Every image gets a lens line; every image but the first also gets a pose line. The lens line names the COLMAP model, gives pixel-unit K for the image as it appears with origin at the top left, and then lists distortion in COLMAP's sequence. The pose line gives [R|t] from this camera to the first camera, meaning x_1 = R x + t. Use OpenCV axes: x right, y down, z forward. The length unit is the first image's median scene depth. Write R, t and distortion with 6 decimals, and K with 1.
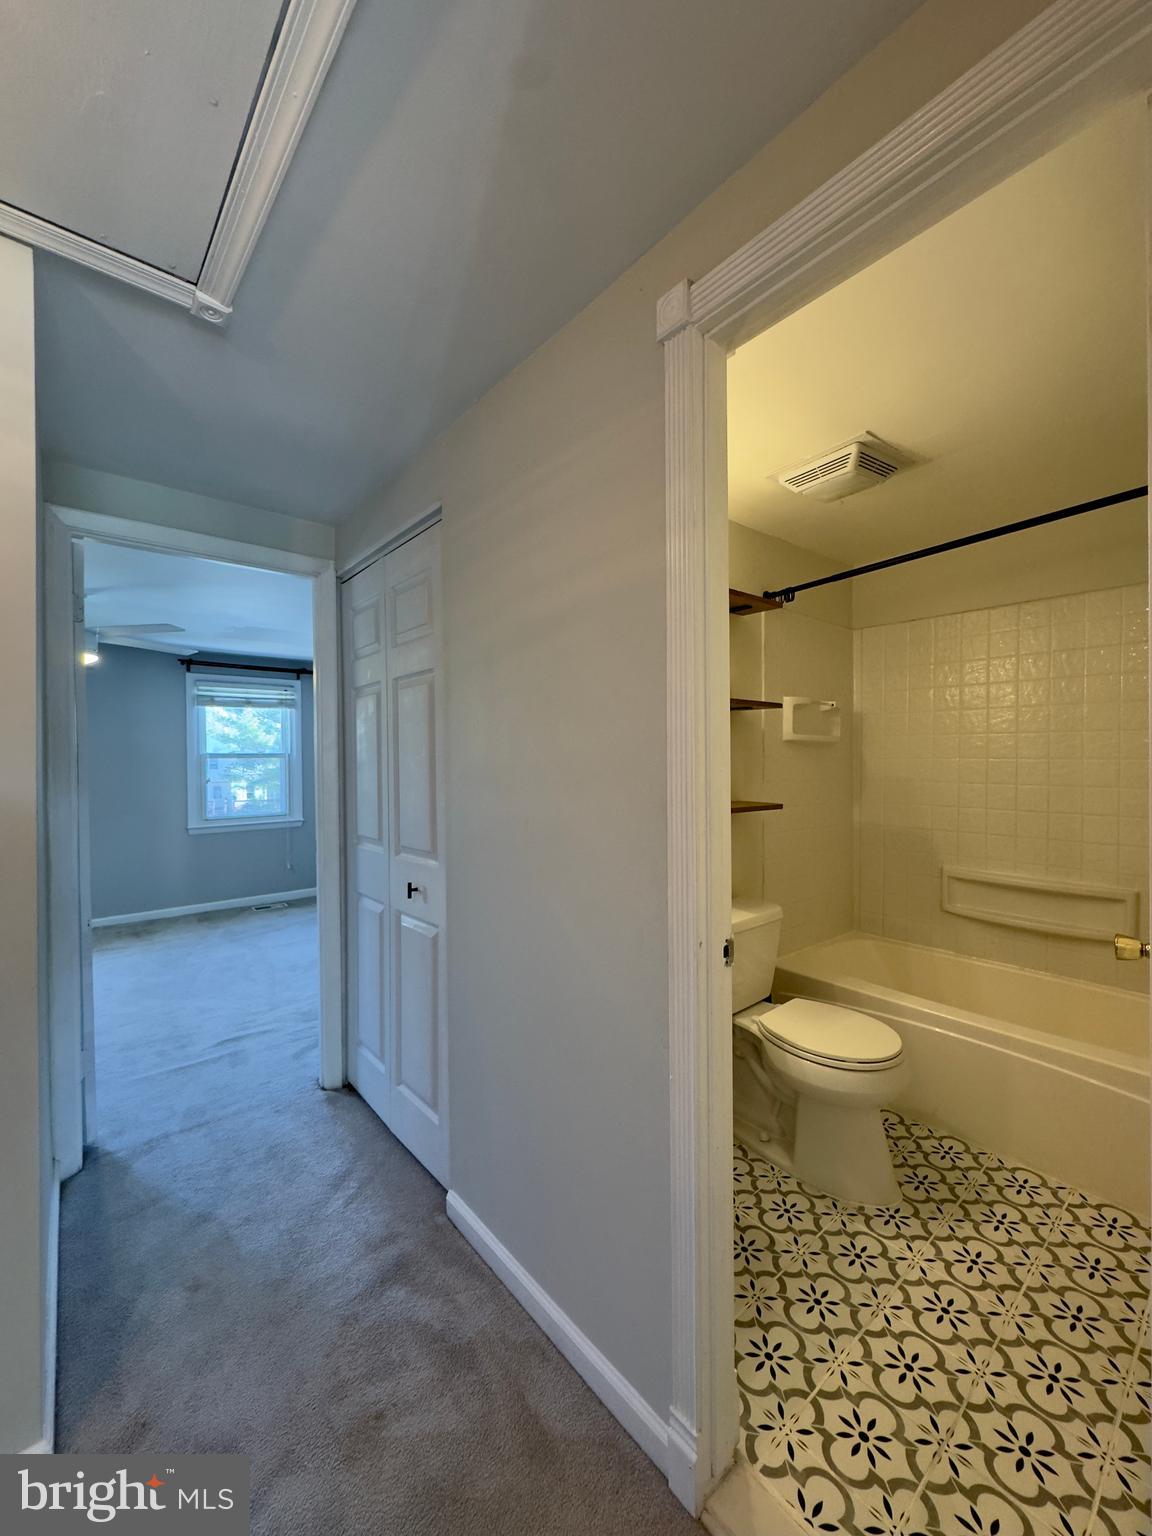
lens RADIAL K [[616.3, 0, 576.0], [0, 616.3, 768.0], [0, 0, 1]] dist [-0.000493, -0.000053]
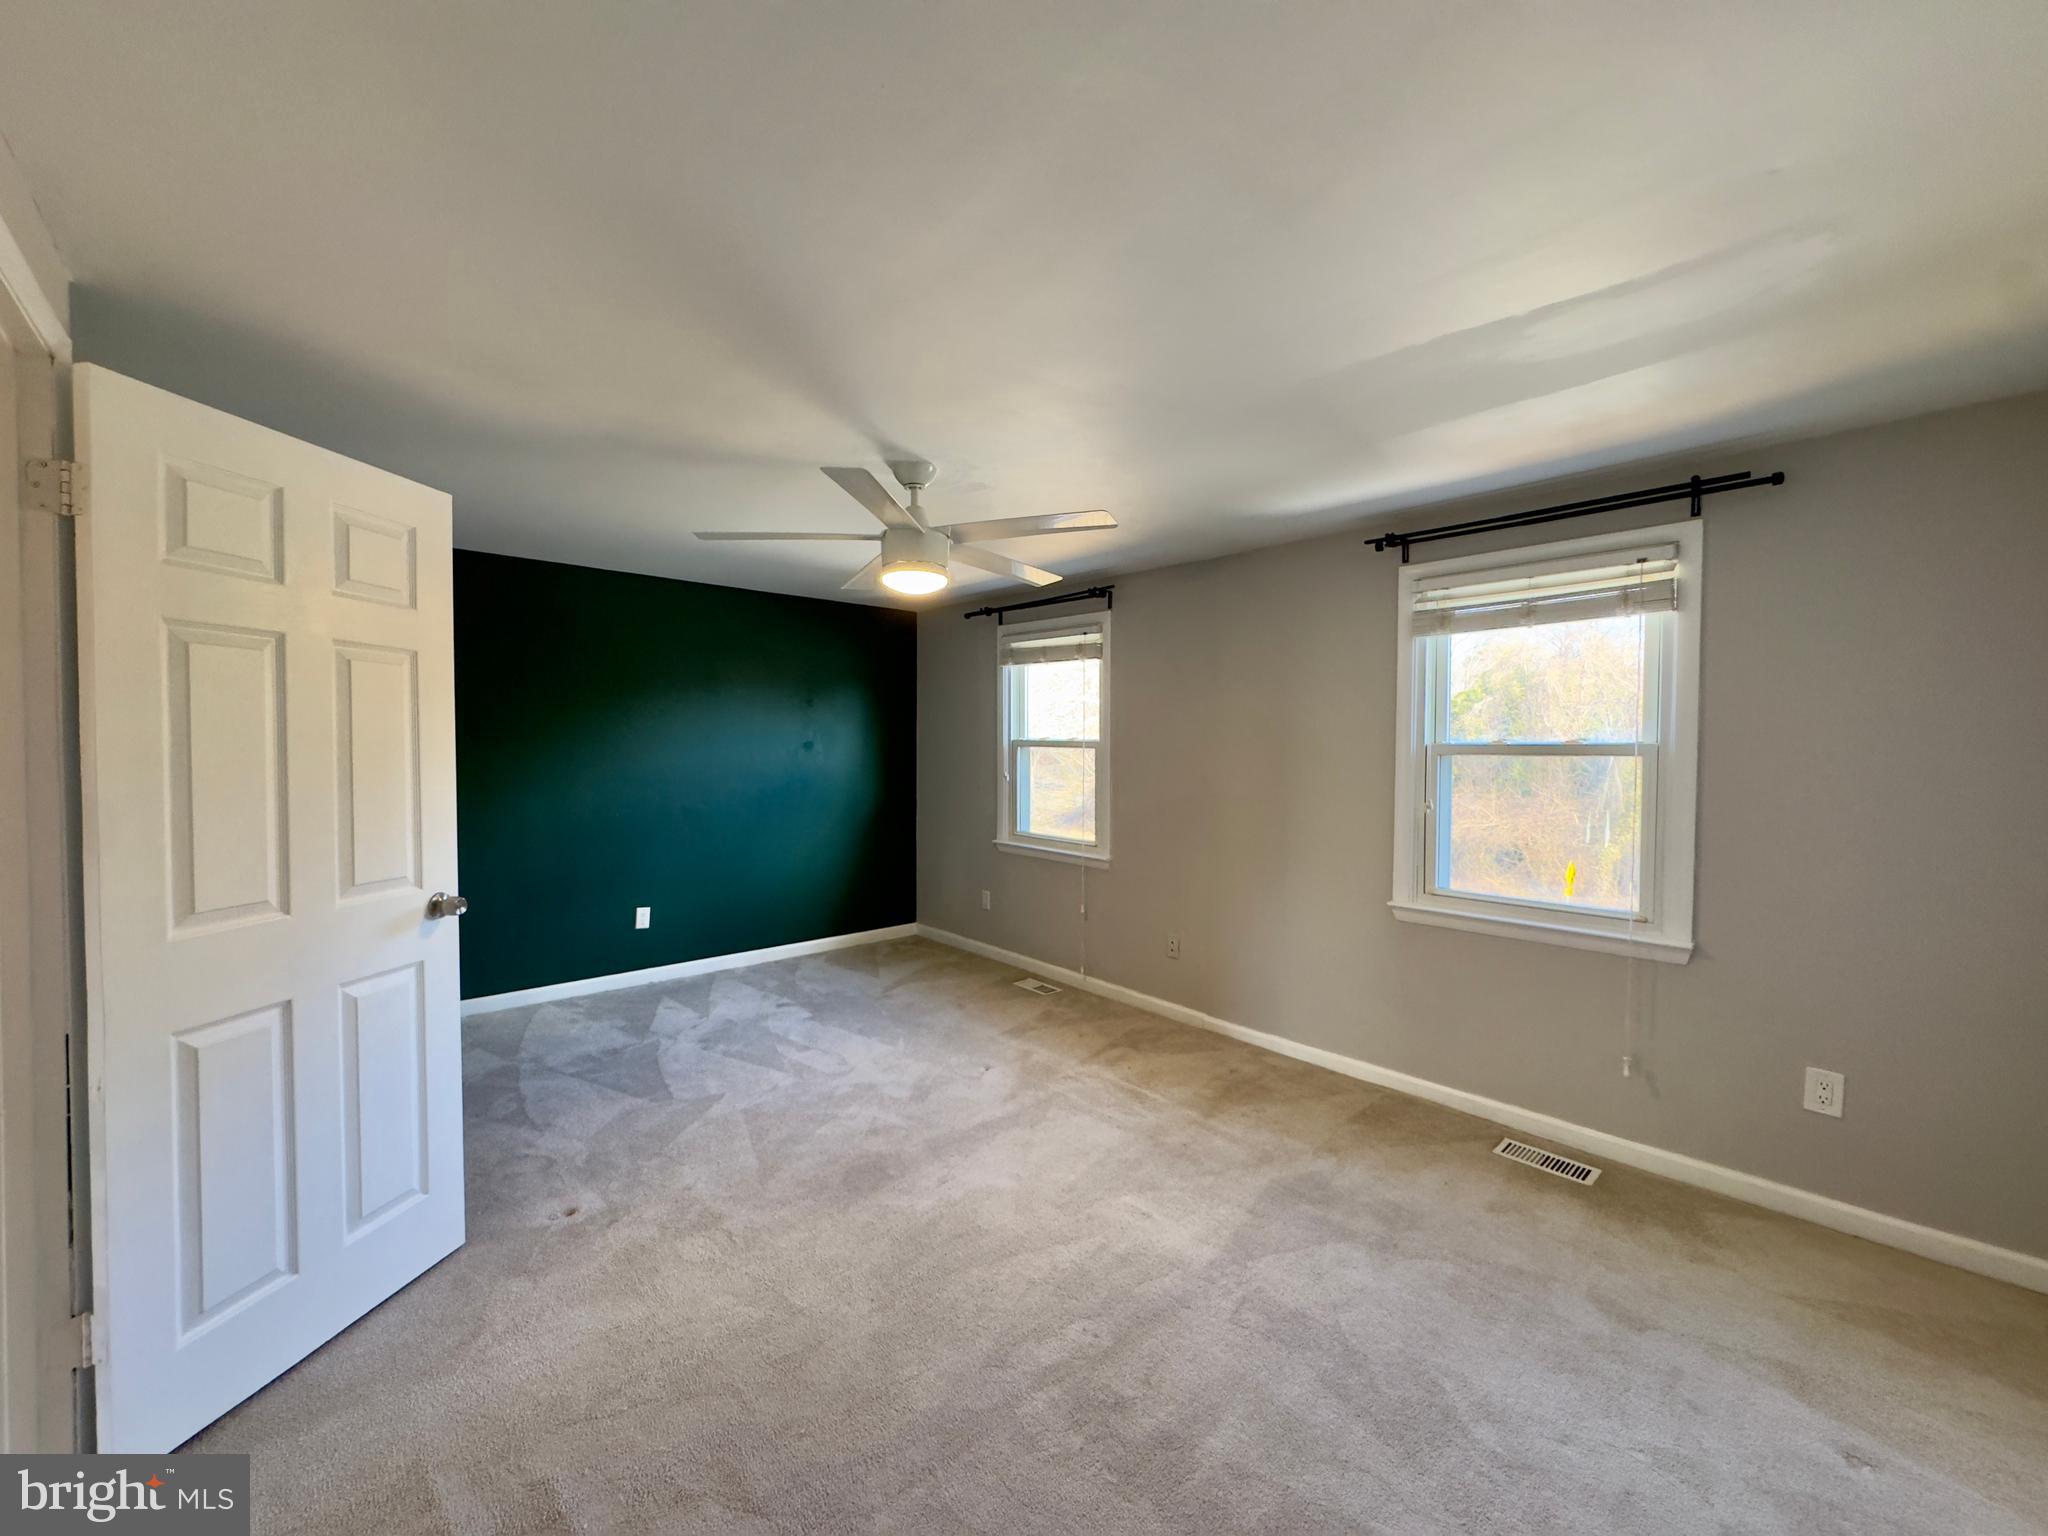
lens RADIAL K [[821.7, 0, 1024.0], [0, 821.7, 768.0], [0, 0, 1]] dist [-0.000493, -0.000053]
pose [[0.041984, 0.047477, -0.997990, -0.029821], [-0.021844, 0.998675, 0.046591, -0.026857], [0.998879, 0.019844, 0.042965, 0.678380]]
